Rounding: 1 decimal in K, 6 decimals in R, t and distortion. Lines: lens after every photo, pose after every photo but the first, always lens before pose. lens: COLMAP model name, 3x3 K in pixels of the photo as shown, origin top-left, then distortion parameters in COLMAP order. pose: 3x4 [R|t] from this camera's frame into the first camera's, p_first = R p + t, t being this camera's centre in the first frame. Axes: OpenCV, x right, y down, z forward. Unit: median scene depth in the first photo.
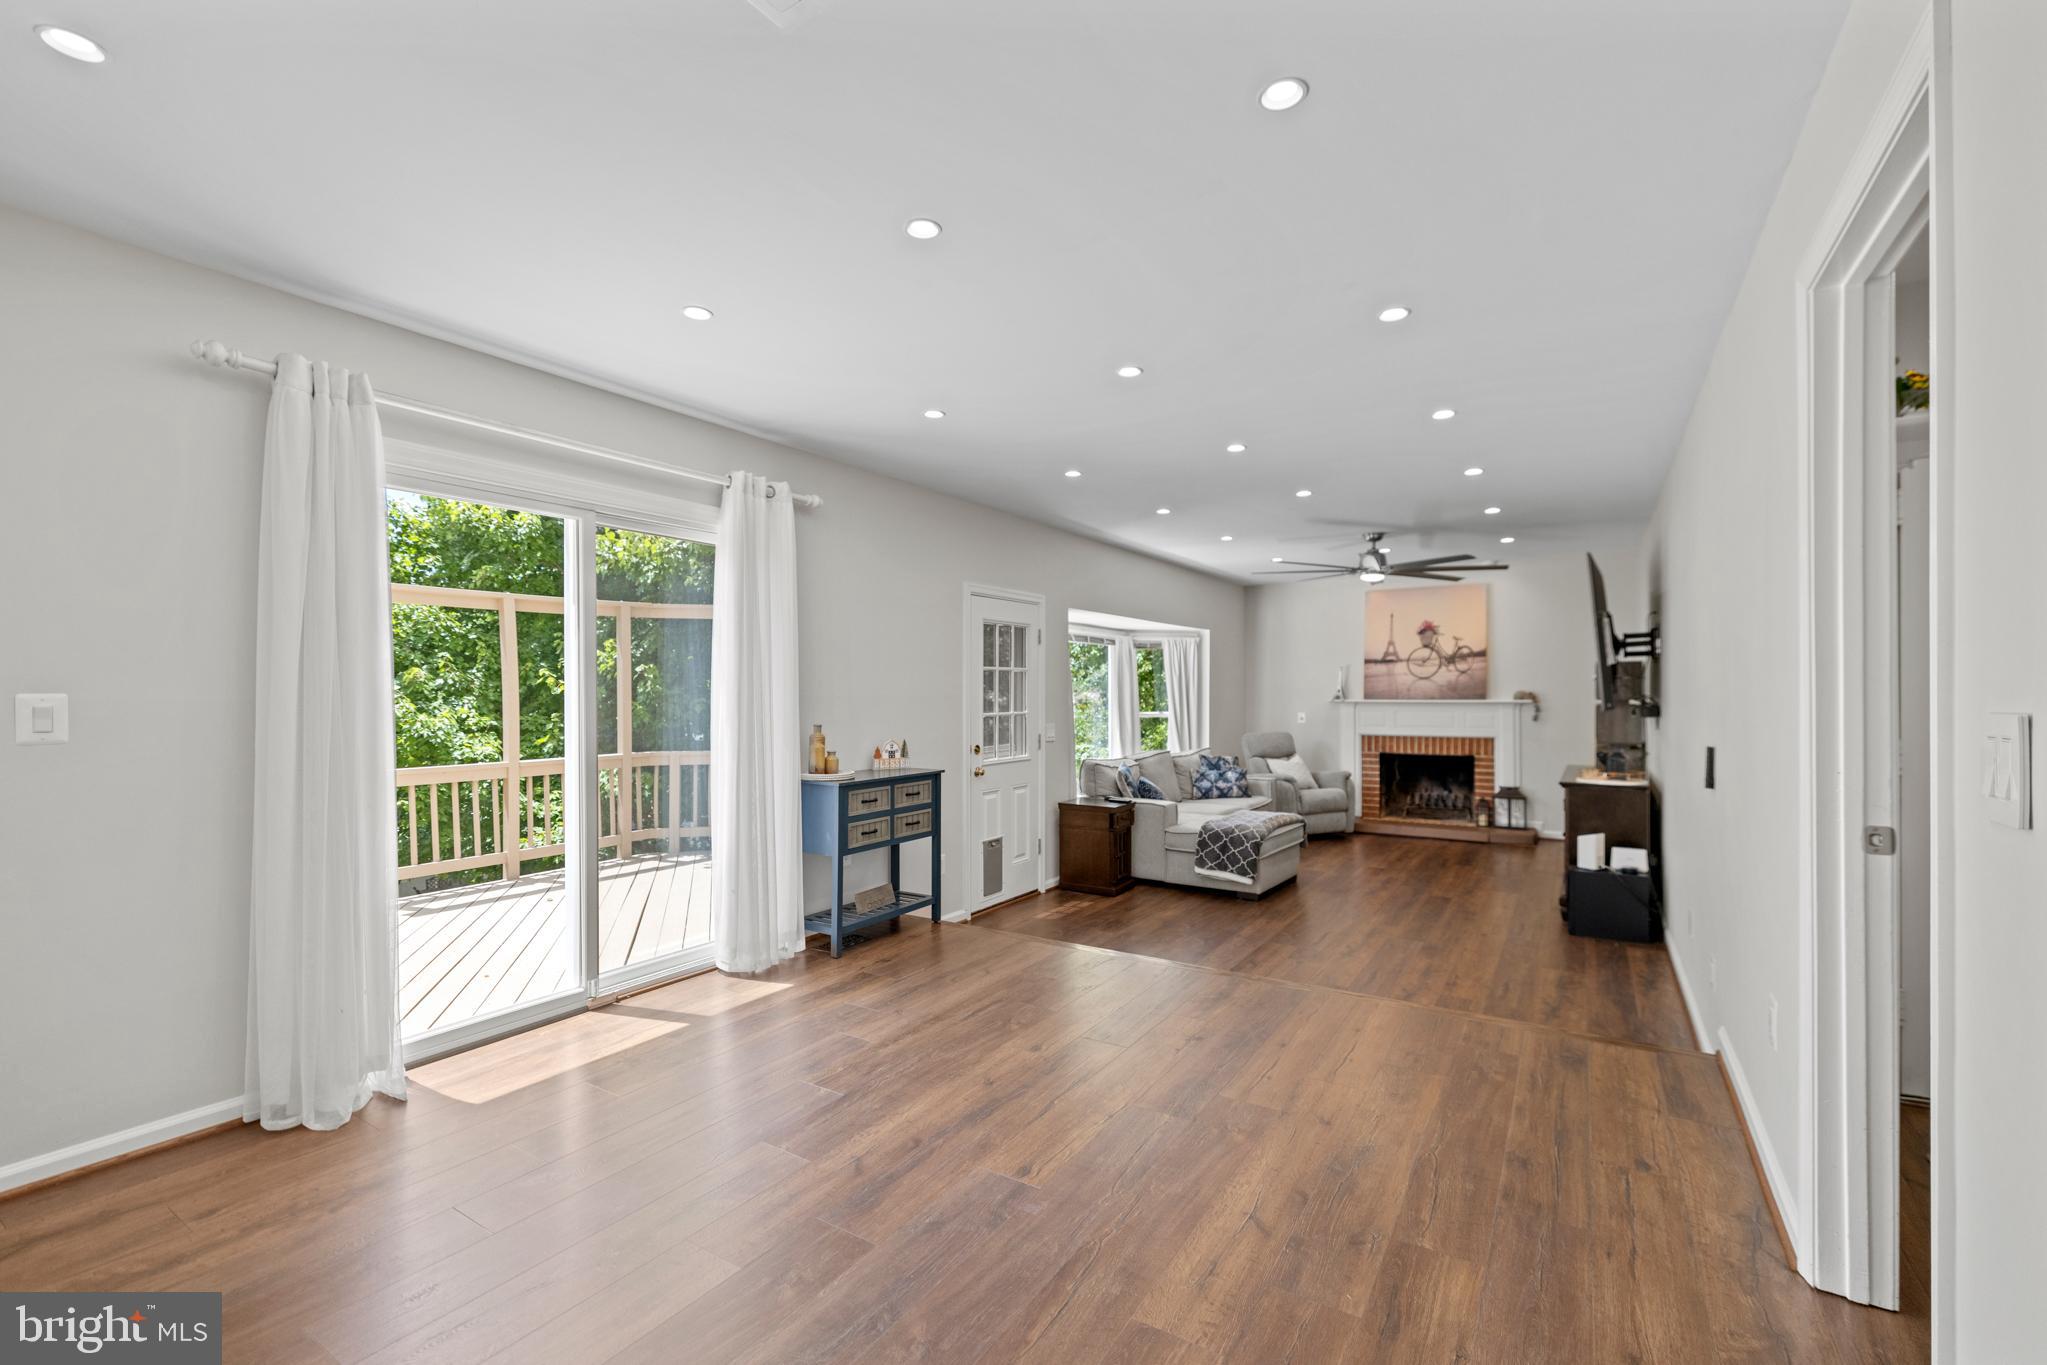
lens RADIAL K [[872.9, 0, 1022.1], [0, 872.9, 696.1], [0, 0, 1]] dist [0.000428, 0.000005]
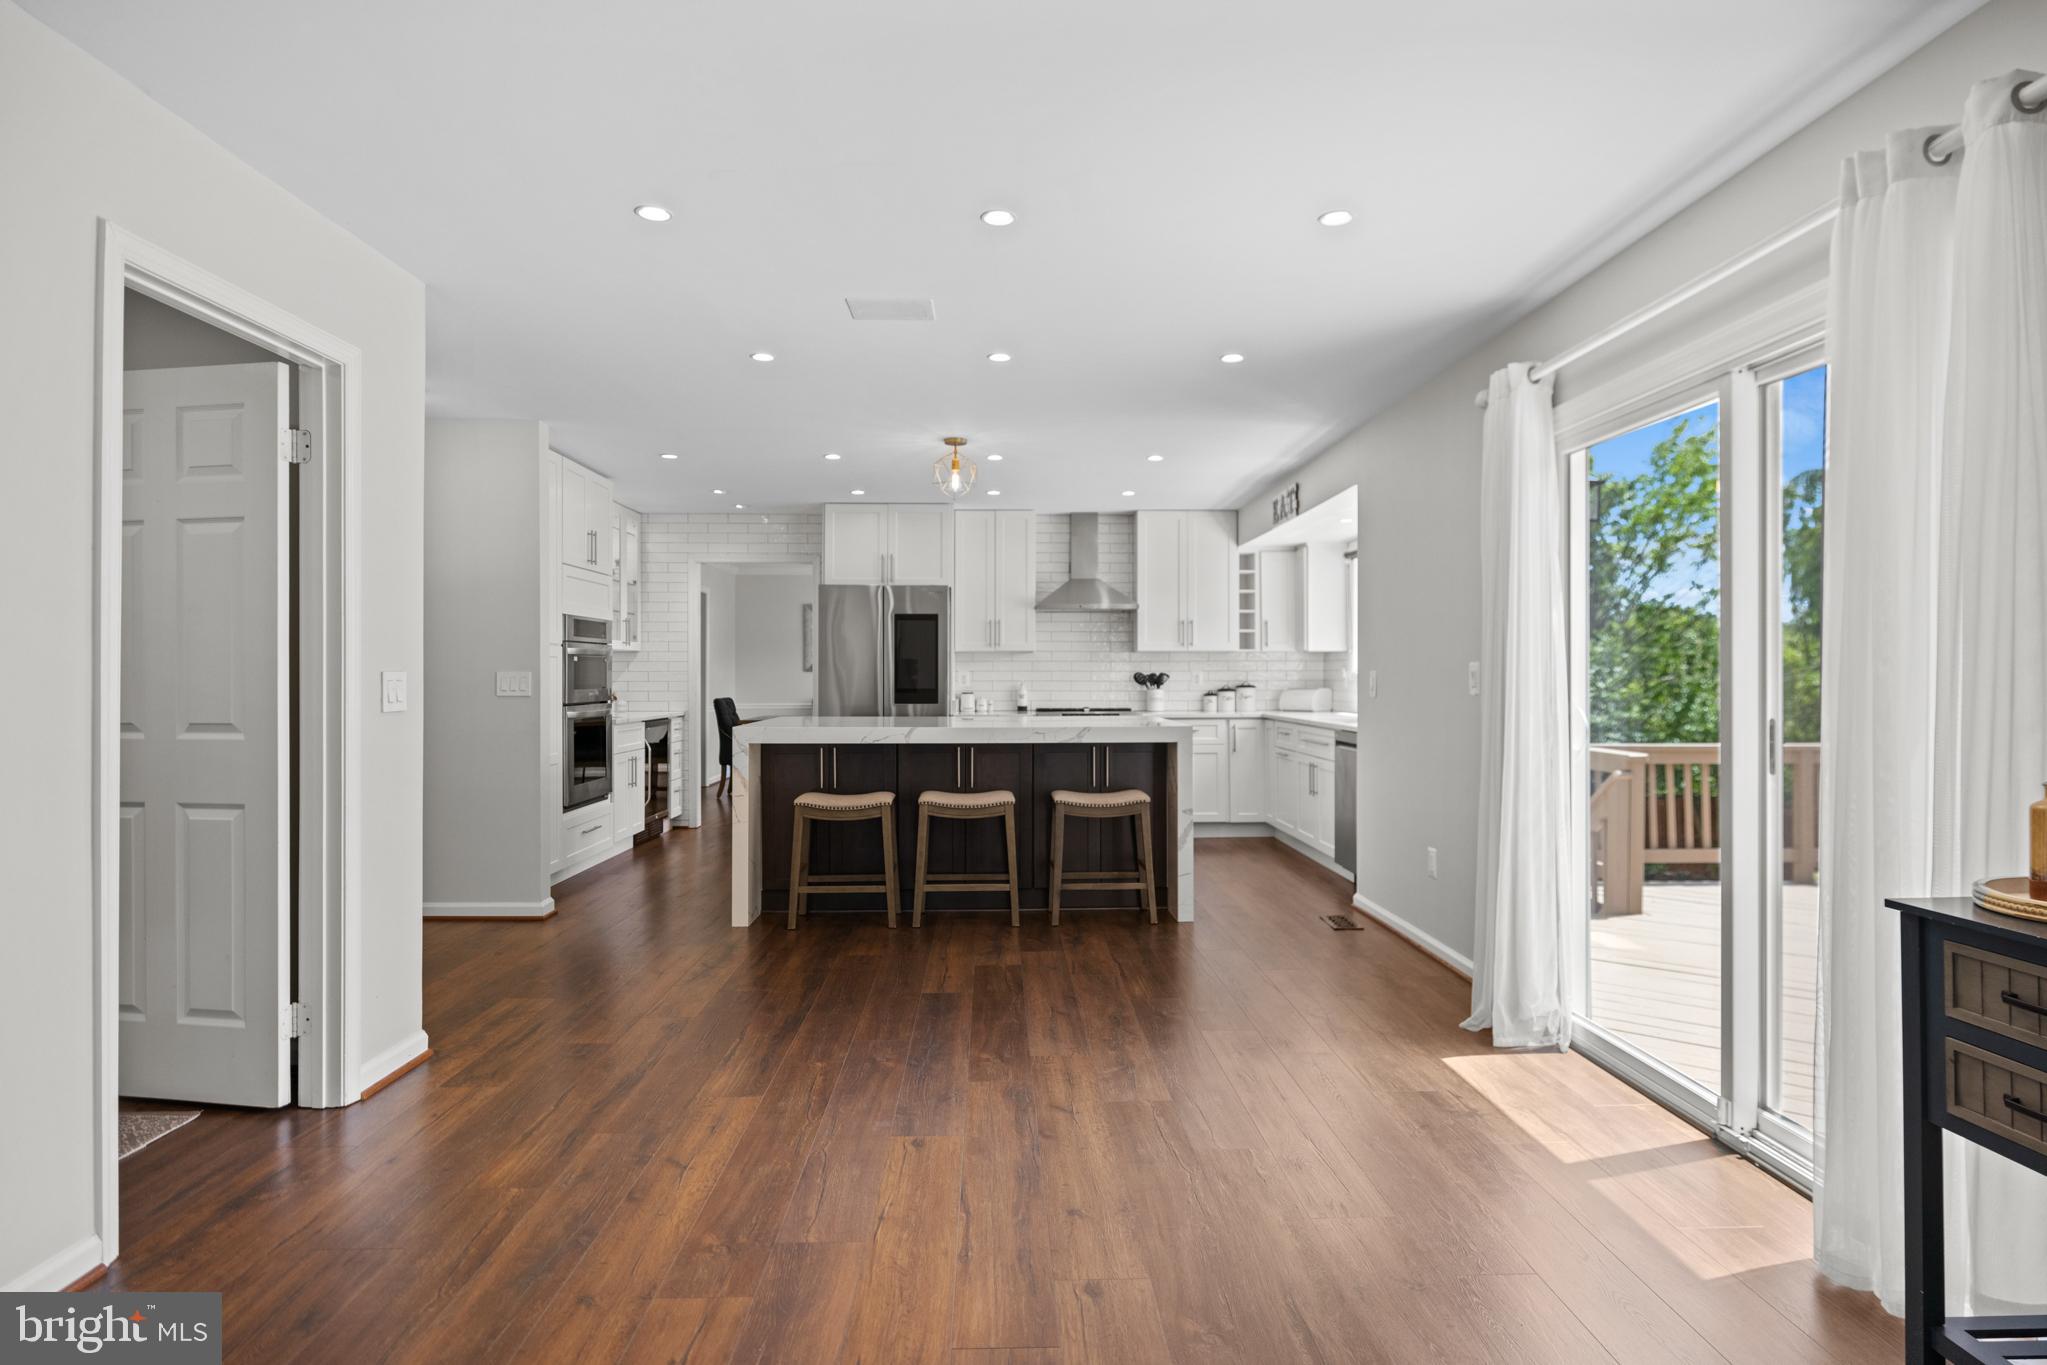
lens RADIAL K [[1092.8, 0, 1014.7], [0, 1092.8, 665.7], [0, 0, 1]] dist [0.002753, 0.000485]
pose [[-0.828474, 0.000927, -0.560027, 0.225947], [0.003602, 0.999987, -0.003673, 0.003218], [0.560016, -0.005060, -0.828466, 0.780899]]
